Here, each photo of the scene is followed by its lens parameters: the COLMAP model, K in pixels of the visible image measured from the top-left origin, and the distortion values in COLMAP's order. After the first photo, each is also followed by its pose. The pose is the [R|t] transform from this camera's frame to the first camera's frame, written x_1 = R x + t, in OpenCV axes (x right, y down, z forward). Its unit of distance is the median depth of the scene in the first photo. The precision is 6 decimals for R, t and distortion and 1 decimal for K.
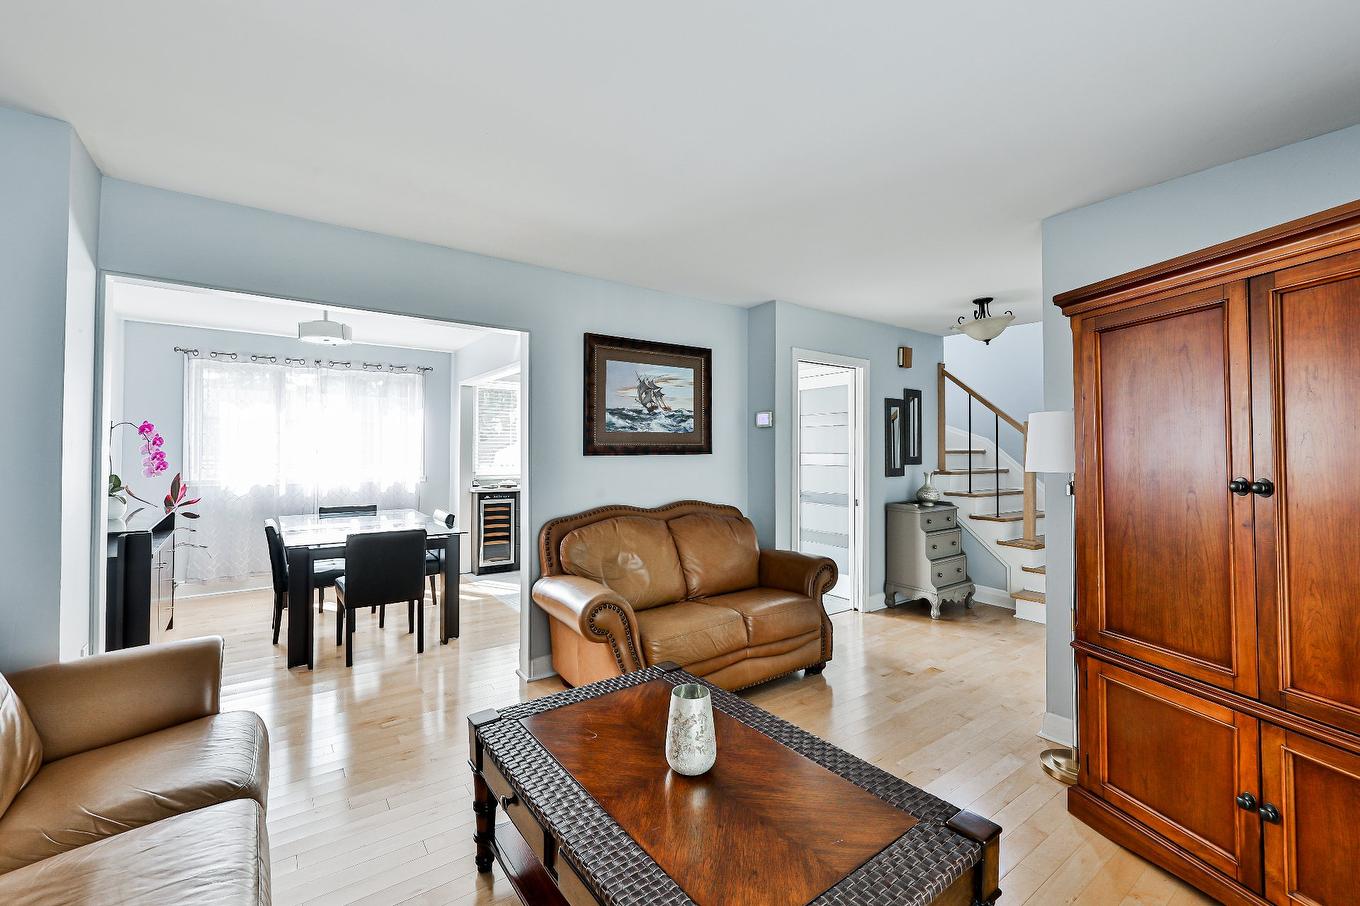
lens RADIAL K [[562.0, 0, 667.4], [0, 562.0, 447.4], [0, 0, 1]] dist [0.001129, -0.000297]
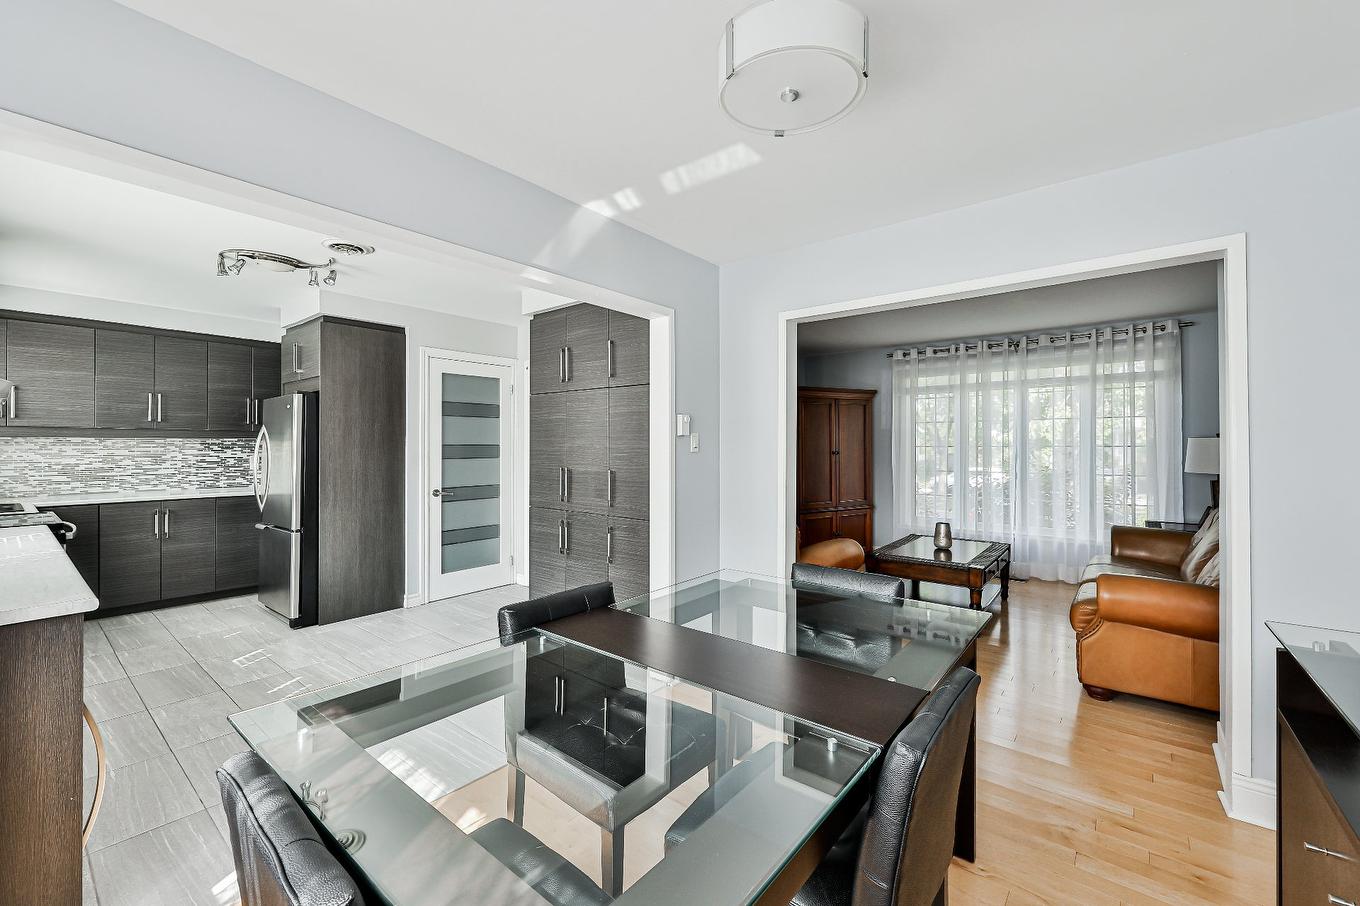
lens RADIAL K [[562.0, 0, 670.3], [0, 562.0, 448.5], [0, 0, 1]] dist [0.001129, -0.000297]
pose [[-0.254987, -0.009493, 0.966898, -1.015758], [-0.008582, 0.999935, 0.007554, 0.009350], [-0.966906, -0.006372, -0.255052, 1.291713]]
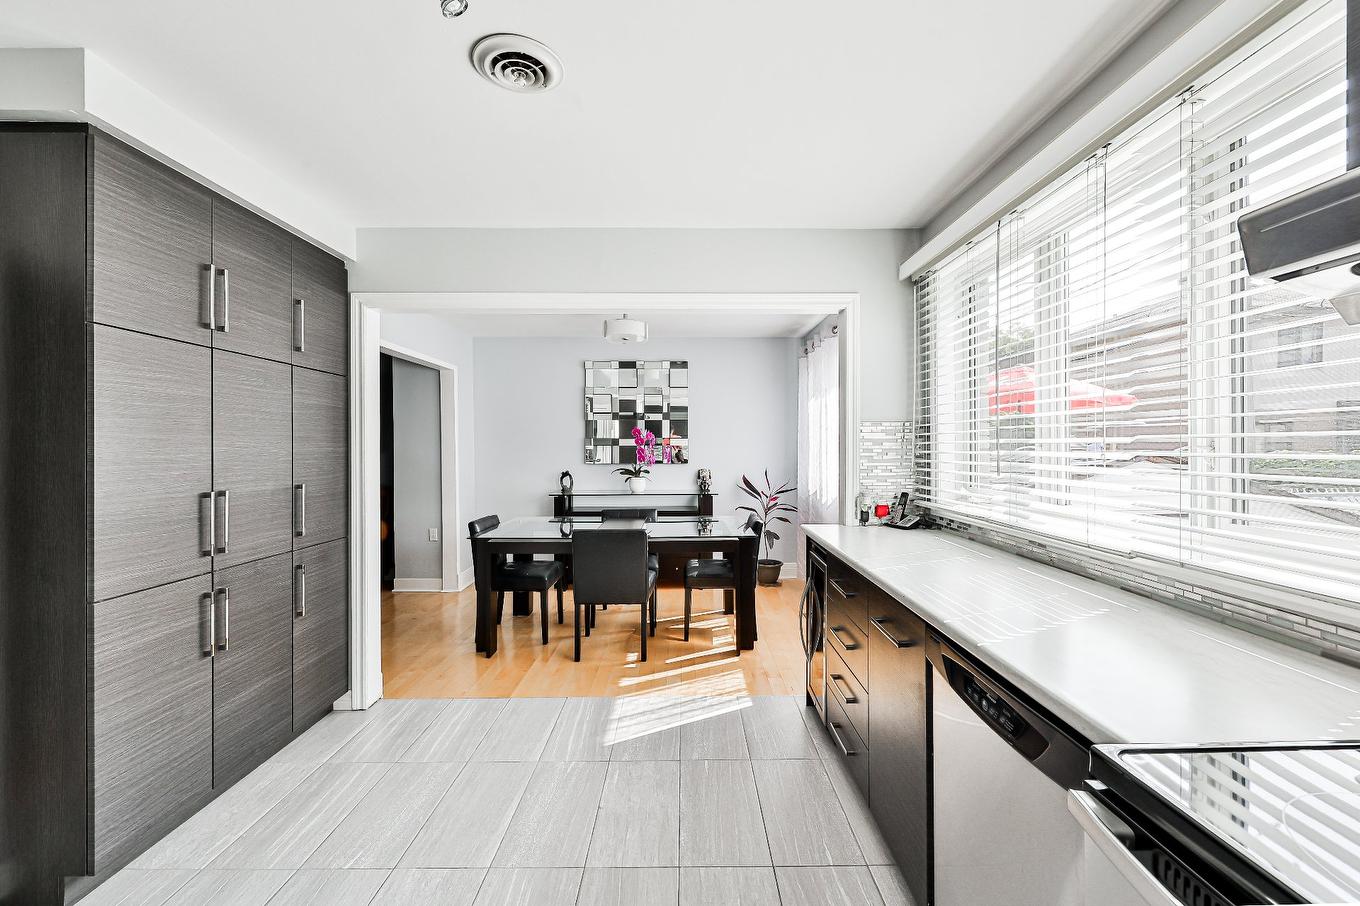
lens RADIAL K [[562.0, 0, 689.3], [0, 562.0, 447.7], [0, 0, 1]] dist [0.001129, -0.000297]
pose [[-0.568688, -0.003887, -0.822544, 0.187304], [0.003027, 0.999972, -0.006819, 0.016089], [0.822548, -0.006368, -0.568660, 1.891759]]
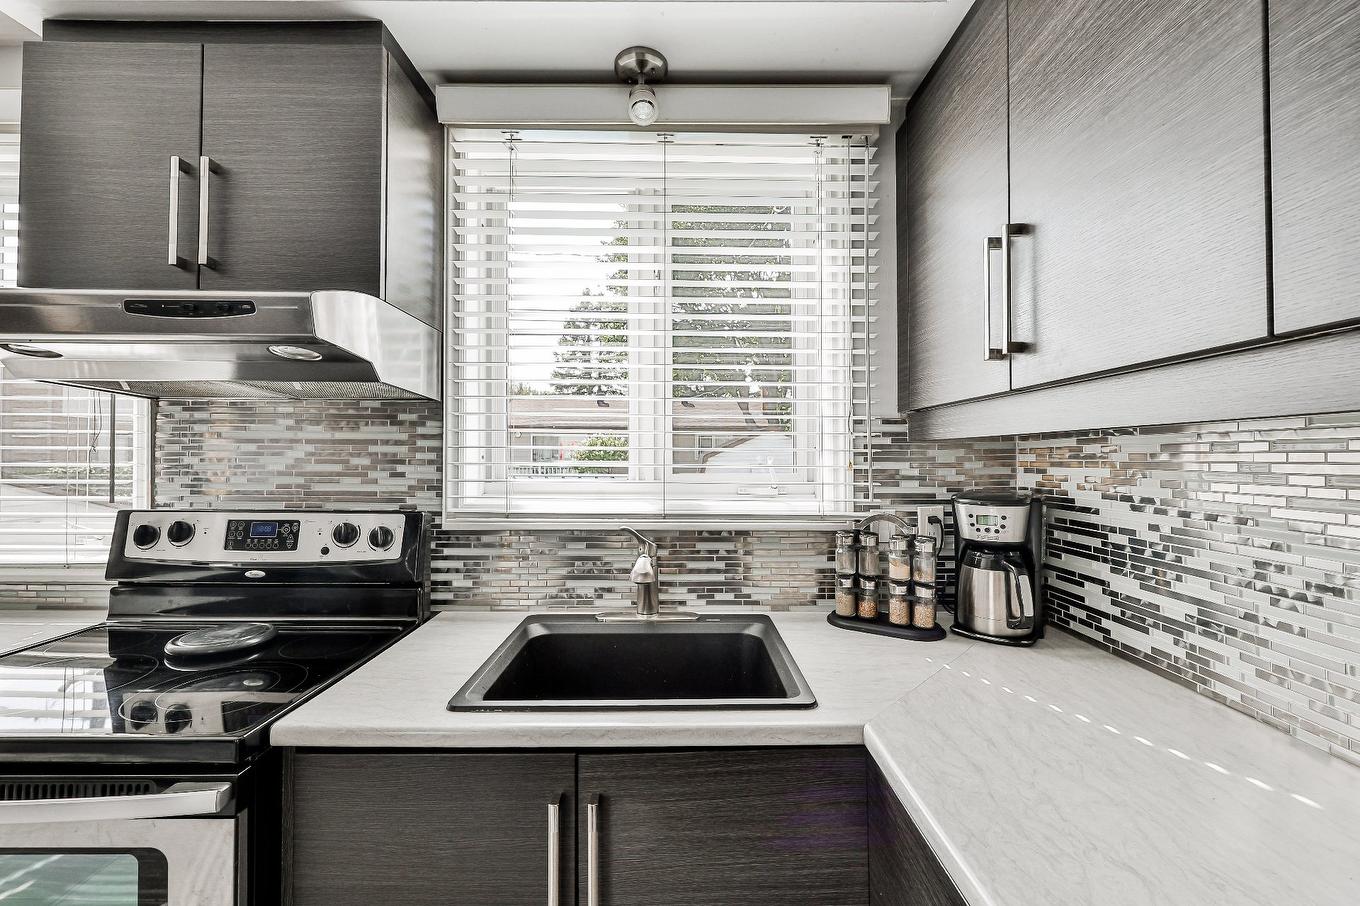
lens RADIAL K [[562.0, 0, 683.3], [0, 562.0, 454.4], [0, 0, 1]] dist [0.001129, -0.000297]
pose [[0.818341, -0.001127, -0.574732, 0.362613], [0.001097, 0.999999, -0.000398, 0.014379], [0.574732, -0.000305, 0.818341, 1.932774]]
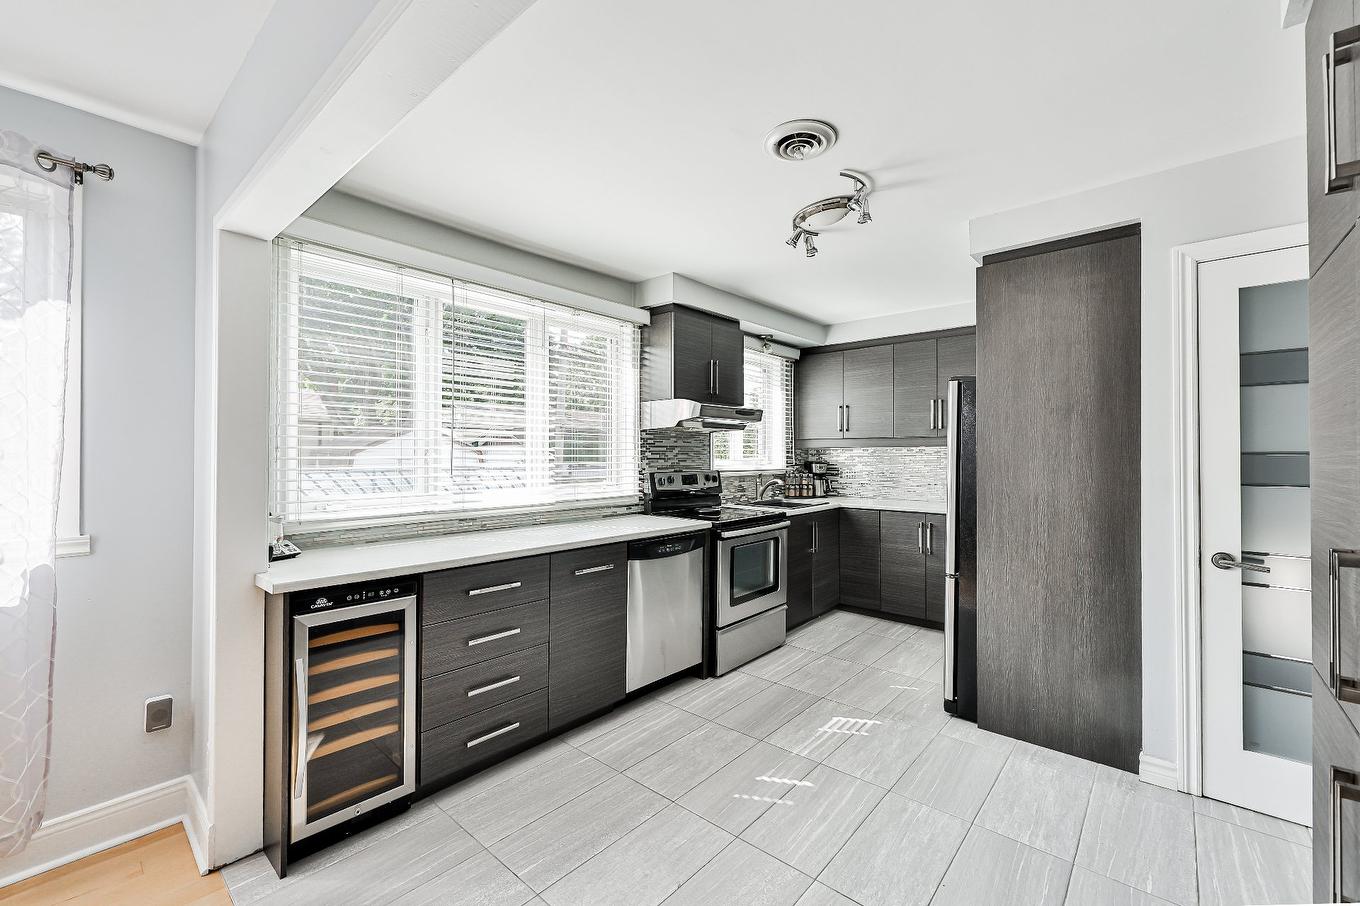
lens RADIAL K [[562.0, 0, 690.2], [0, 562.0, 450.4], [0, 0, 1]] dist [0.001129, -0.000297]
pose [[0.971986, -0.002115, 0.235031, -0.317697], [0.001917, 0.999998, 0.001071, 0.010594], [-0.235033, -0.000590, 0.971987, 1.054670]]
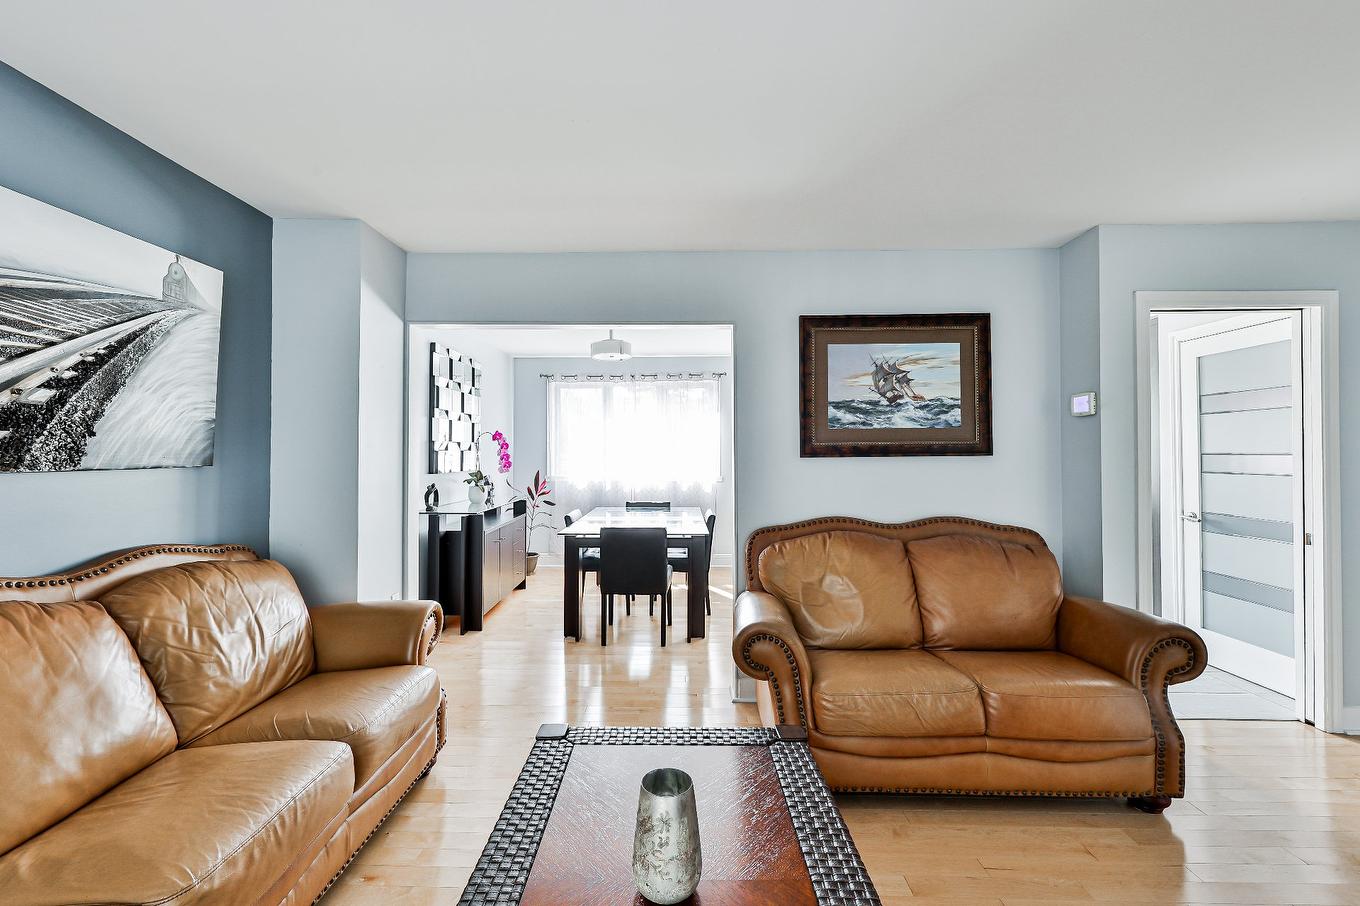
lens RADIAL K [[562.0, 0, 669.5], [0, 562.0, 446.3], [0, 0, 1]] dist [0.001129, -0.000297]
pose [[0.800880, -0.009308, -0.598752, 0.195584], [0.006469, 0.999955, -0.006892, 0.002390], [0.598790, 0.001647, 0.800905, 0.170581]]
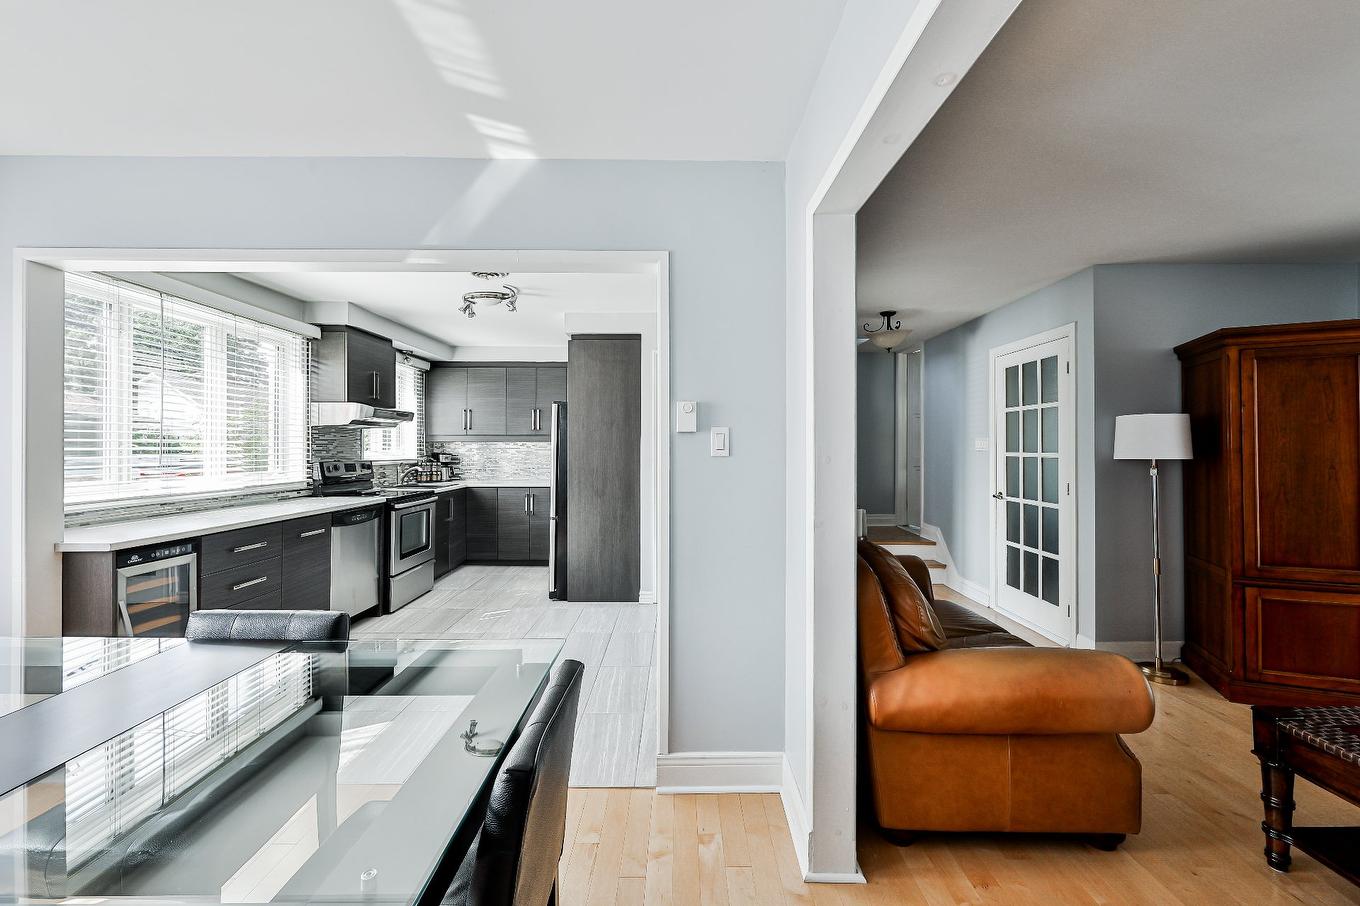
lens RADIAL K [[562.0, 0, 680.5], [0, 562.0, 446.1], [0, 0, 1]] dist [0.001129, -0.000297]
pose [[0.581099, -0.001263, 0.813832, -0.674208], [-0.004429, 0.999979, 0.004714, 0.008237], [-0.813821, -0.006343, 0.581082, 0.725827]]
